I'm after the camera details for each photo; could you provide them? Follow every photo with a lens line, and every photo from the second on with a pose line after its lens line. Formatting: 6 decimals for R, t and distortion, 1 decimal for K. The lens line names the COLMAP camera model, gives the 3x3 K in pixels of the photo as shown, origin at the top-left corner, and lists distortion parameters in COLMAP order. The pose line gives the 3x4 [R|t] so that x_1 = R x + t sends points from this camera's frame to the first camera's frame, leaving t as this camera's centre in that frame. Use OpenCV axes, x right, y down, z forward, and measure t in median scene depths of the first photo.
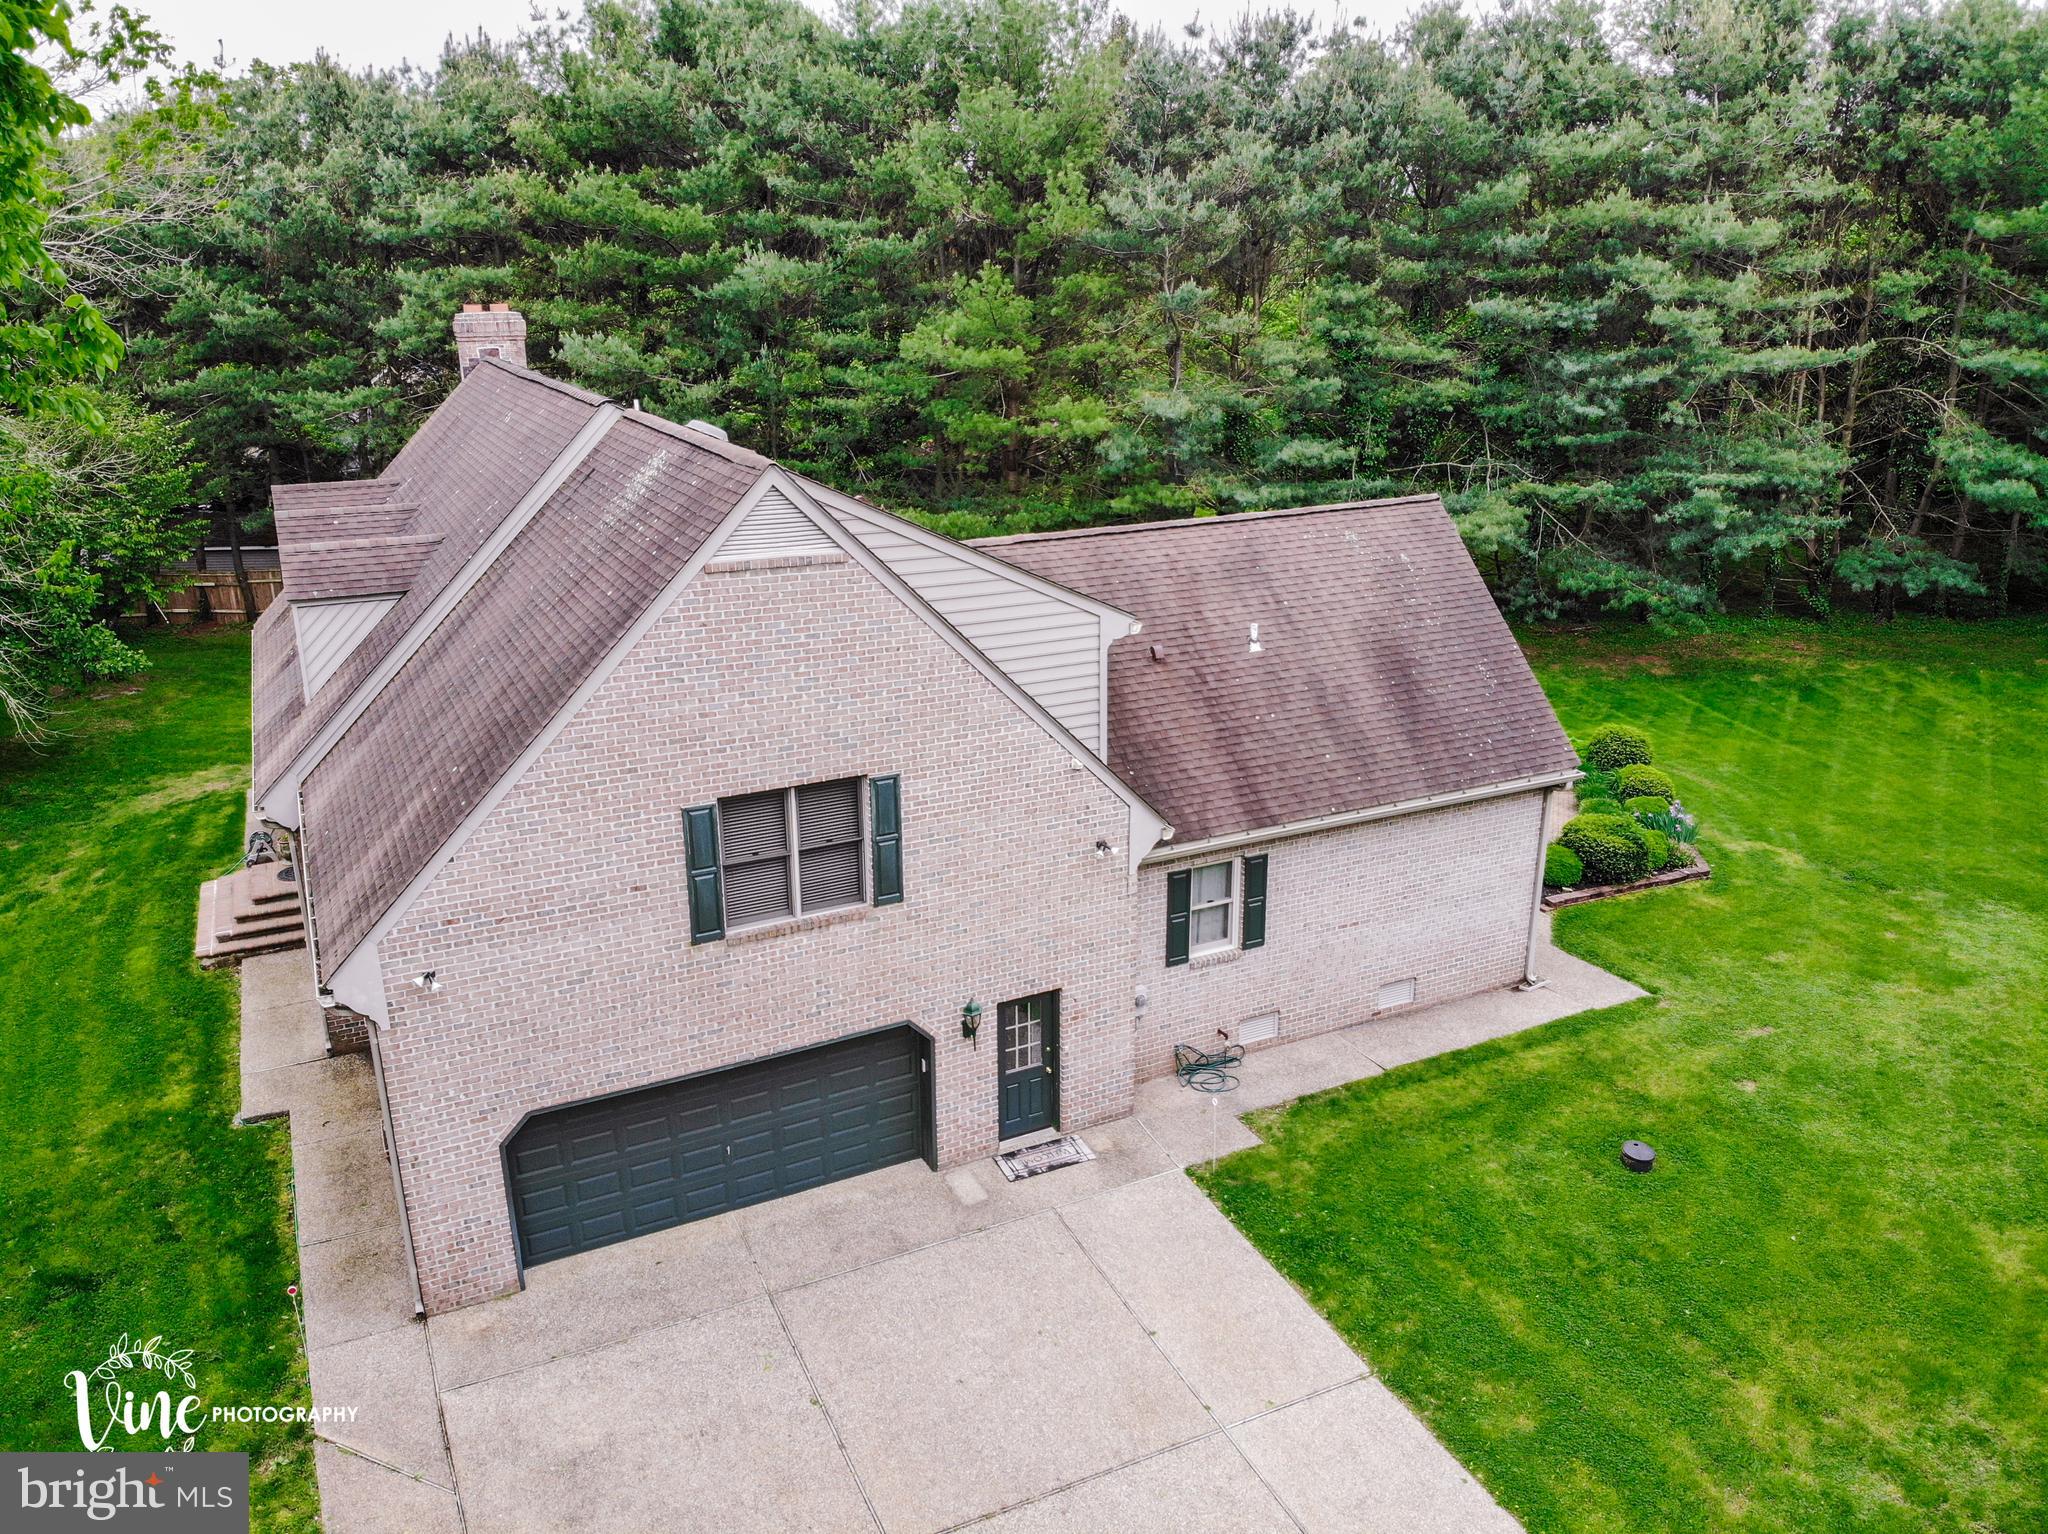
lens RADIAL K [[1490.3, 0, 1042.0], [0, 1490.3, 767.8], [0, 0, 1]] dist [0.073071, -0.189580]
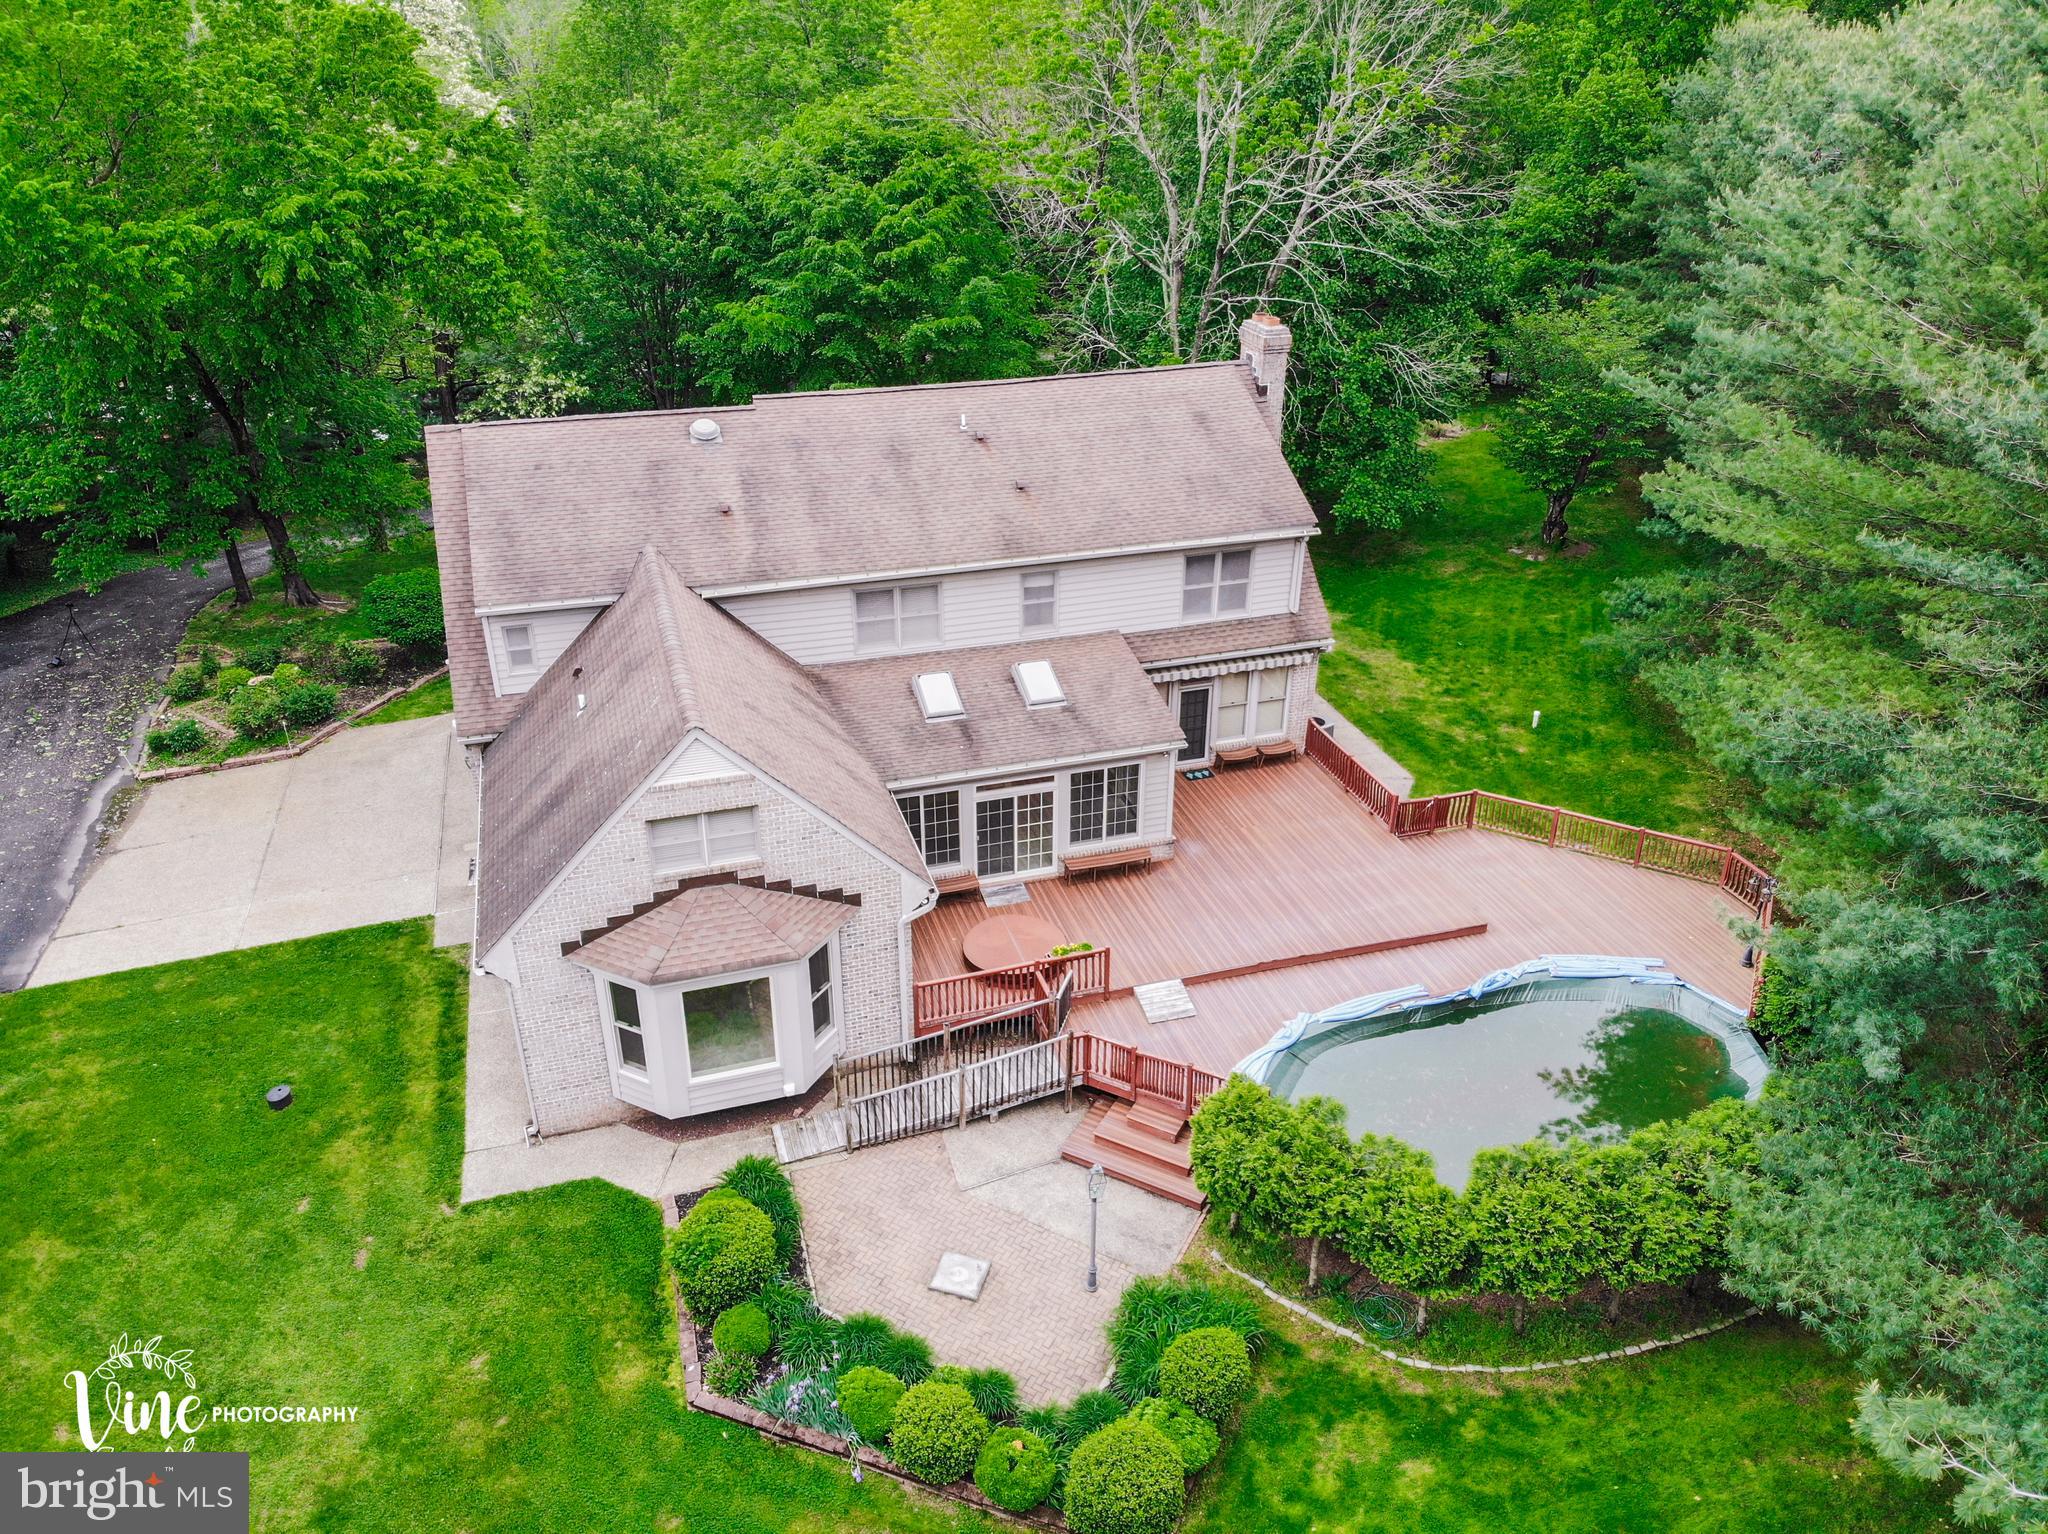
lens RADIAL K [[1490.3, 0, 1042.0], [0, 1490.3, 767.8], [0, 0, 1]] dist [0.073071, -0.189580]
pose [[-0.159955, 0.461314, -0.872699, 1.212886], [-0.317109, 0.813209, 0.487989, -0.787205], [0.934803, 0.354797, 0.016210, 1.383666]]
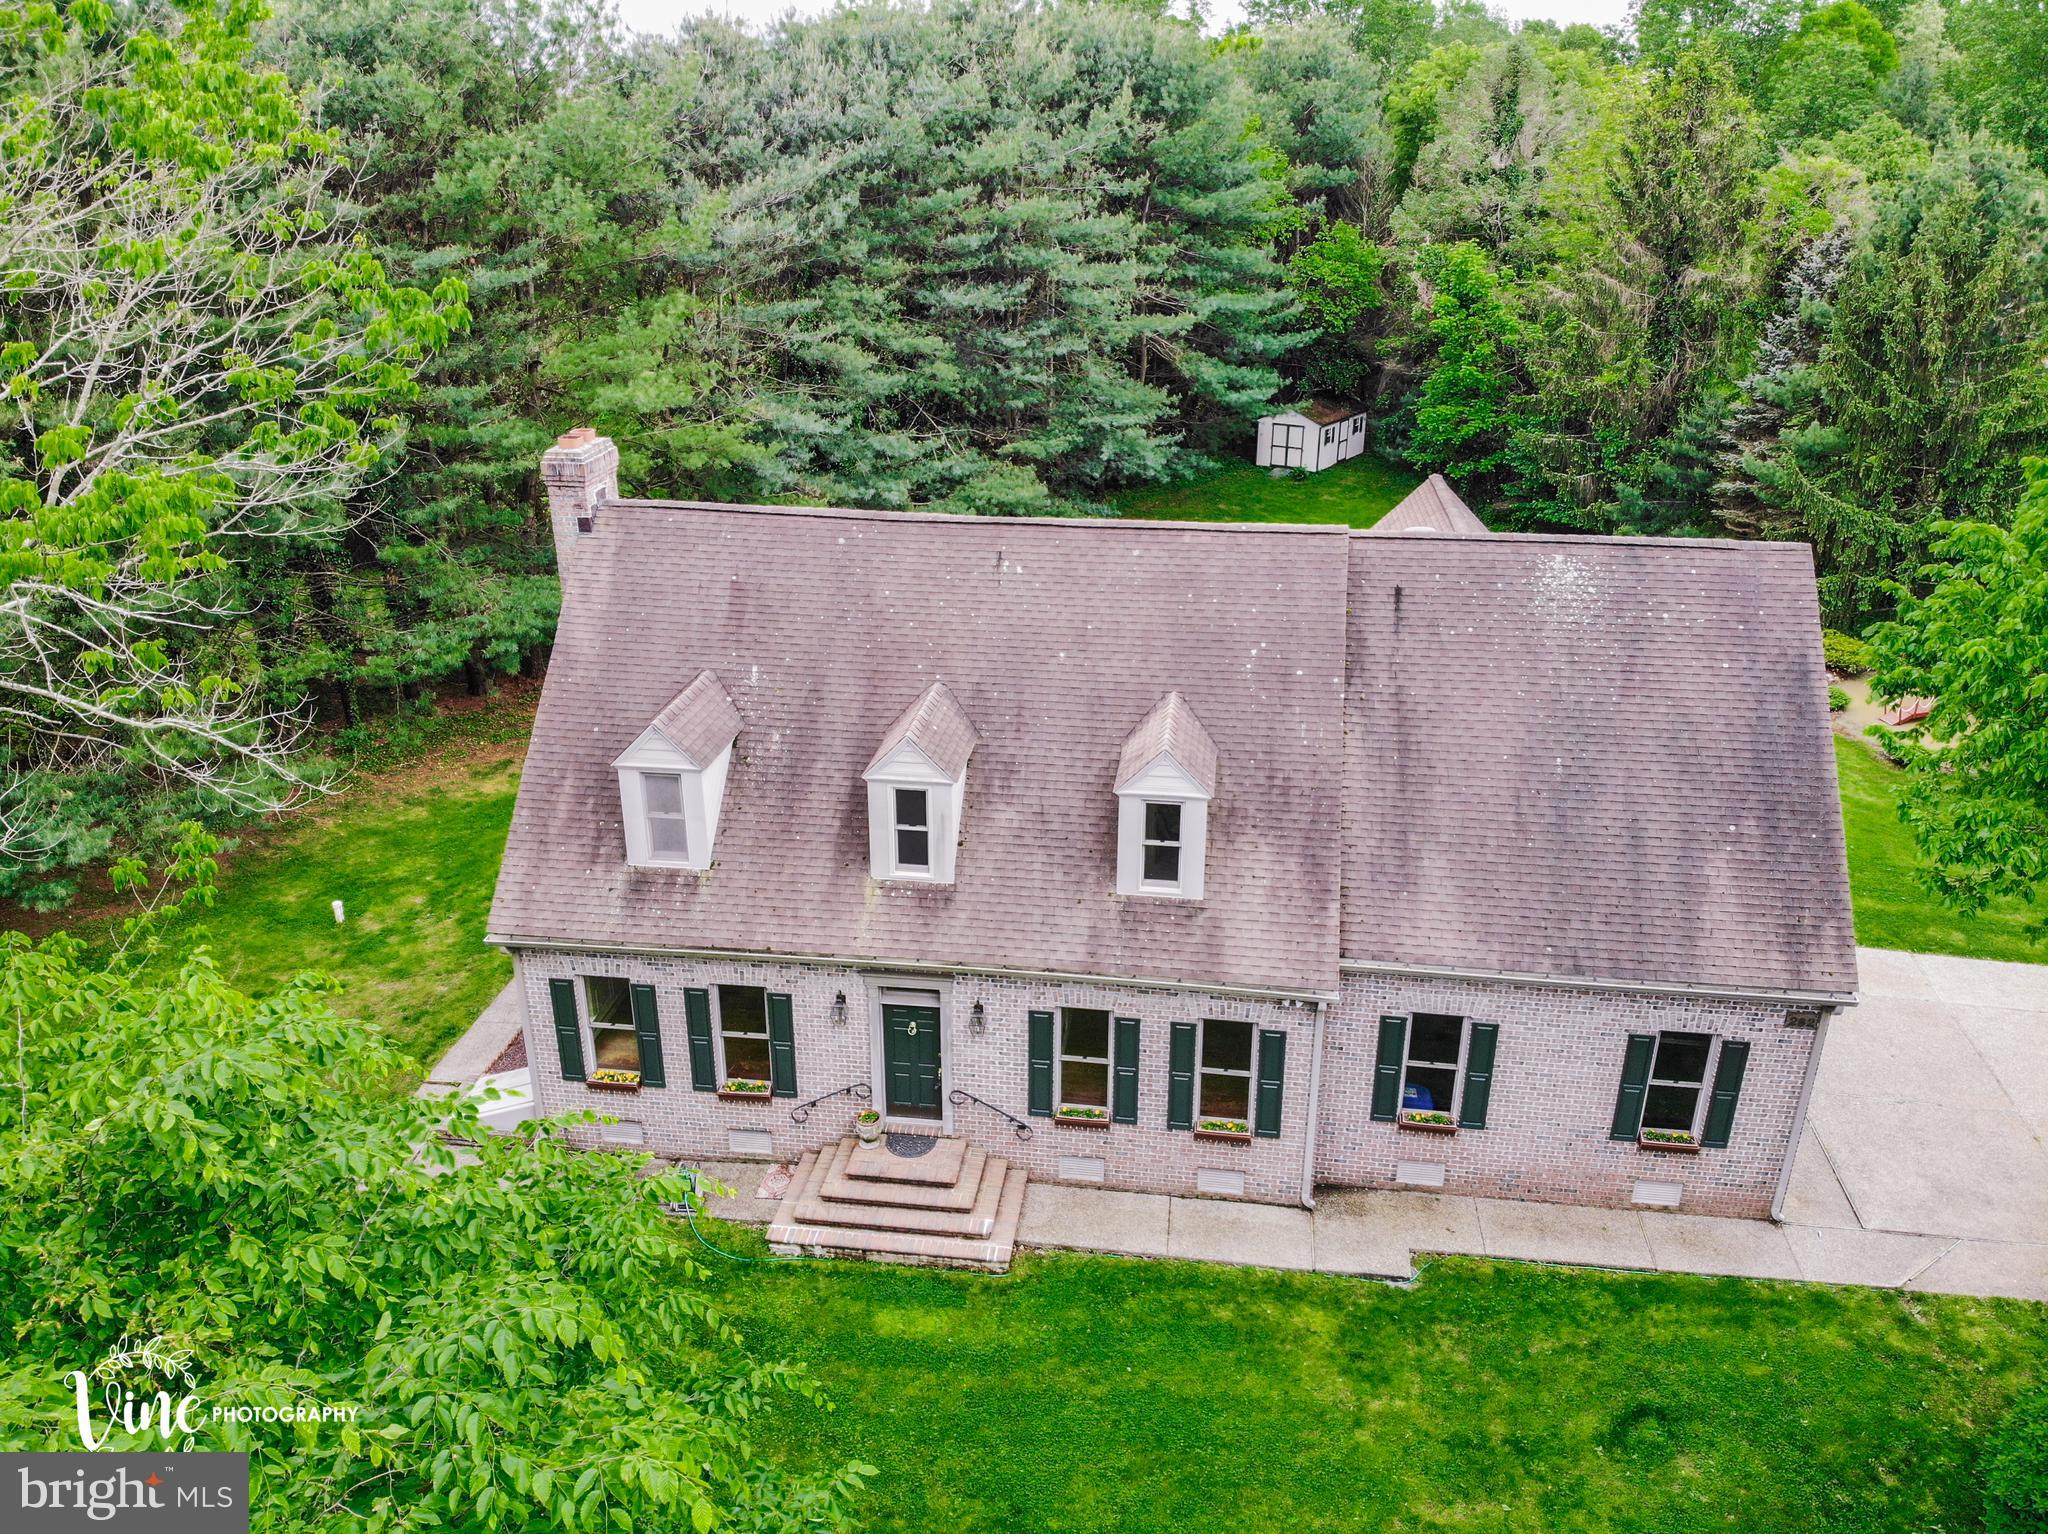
lens RADIAL K [[1490.3, 0, 1042.0], [0, 1490.3, 767.8], [0, 0, 1]] dist [0.073071, -0.189580]
pose [[0.562255, -0.319144, 0.762900, -1.297978], [0.256661, 0.944319, 0.205879, -0.359159], [-0.786126, 0.080050, 0.612860, 0.514880]]
